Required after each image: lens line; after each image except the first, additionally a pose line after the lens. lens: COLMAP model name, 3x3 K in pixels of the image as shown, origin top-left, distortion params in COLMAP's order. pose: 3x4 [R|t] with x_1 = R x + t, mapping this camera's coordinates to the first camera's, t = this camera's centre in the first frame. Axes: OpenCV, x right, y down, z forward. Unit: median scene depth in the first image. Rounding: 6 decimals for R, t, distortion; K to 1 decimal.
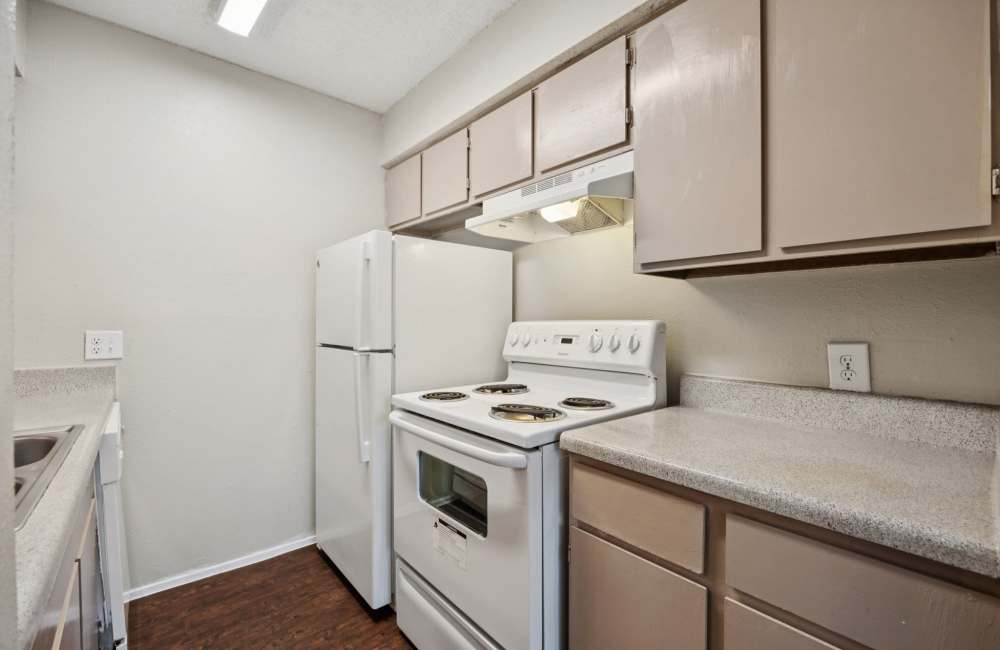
lens RADIAL K [[433.5, 0, 500.0], [0, 433.5, 325.0], [0, 0, 1]] dist [-0.018129, 0.000151]
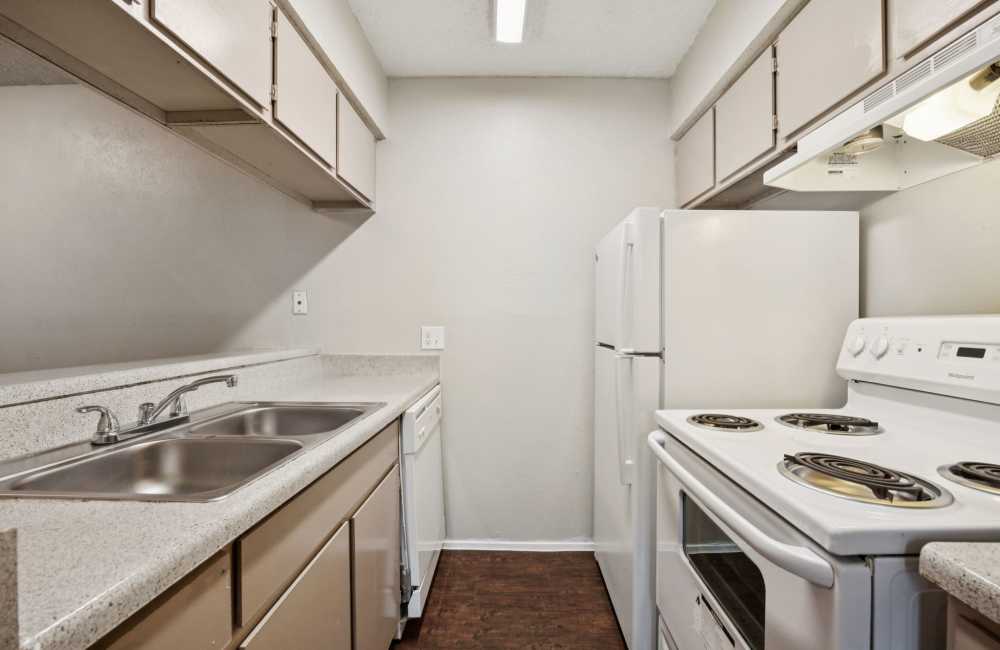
lens RADIAL K [[433.5, 0, 500.0], [0, 433.5, 325.0], [0, 0, 1]] dist [-0.018129, 0.000151]
pose [[0.752053, 0.006215, -0.659073, 0.056496], [-0.004898, 0.999981, 0.003840, 0.002676], [0.659084, 0.000340, 0.752069, 0.194293]]
